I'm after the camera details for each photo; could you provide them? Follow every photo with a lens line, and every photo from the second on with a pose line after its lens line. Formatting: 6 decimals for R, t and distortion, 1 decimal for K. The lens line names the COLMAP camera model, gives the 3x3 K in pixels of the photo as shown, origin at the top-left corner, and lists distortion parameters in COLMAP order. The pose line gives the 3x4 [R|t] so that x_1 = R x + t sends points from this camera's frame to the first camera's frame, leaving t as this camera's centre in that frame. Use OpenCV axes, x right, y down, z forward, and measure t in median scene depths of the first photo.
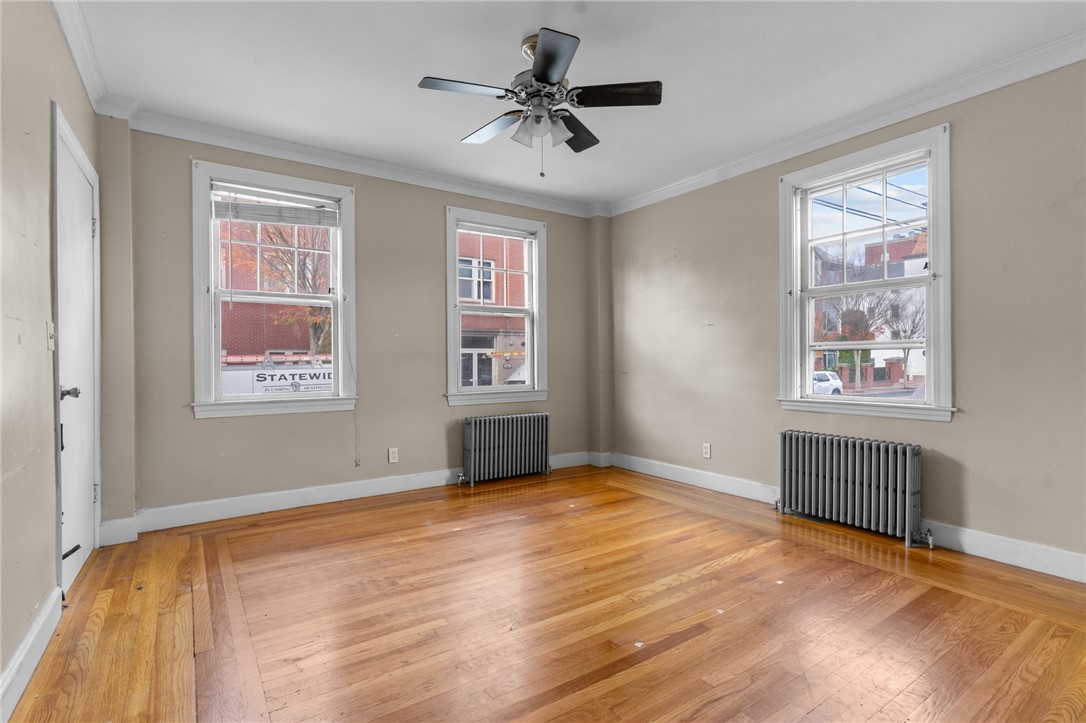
lens RADIAL K [[527.1, 0, 545.2], [0, 527.1, 363.7], [0, 0, 1]] dist [0.002120, -0.000818]
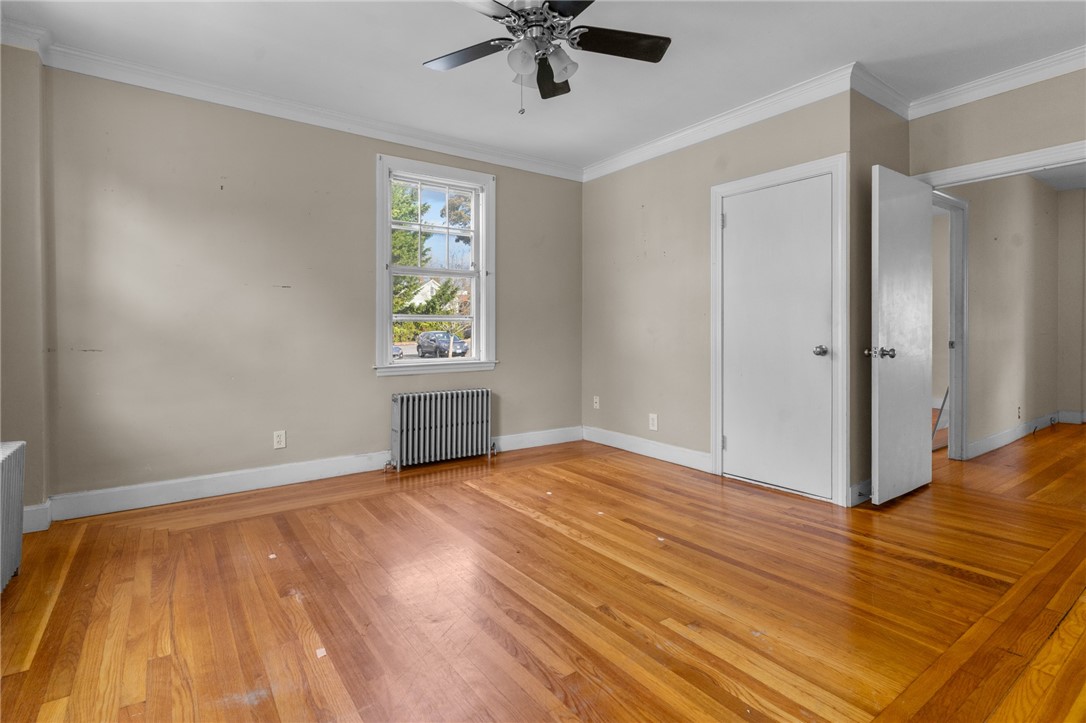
lens RADIAL K [[527.1, 0, 556.0], [0, 527.1, 327.7], [0, 0, 1]] dist [0.002120, -0.000818]
pose [[-0.035378, 0.008874, 0.999335, -0.823549], [0.007278, 0.999936, -0.008622, 0.002289], [-0.999347, 0.006968, -0.035441, 0.930921]]
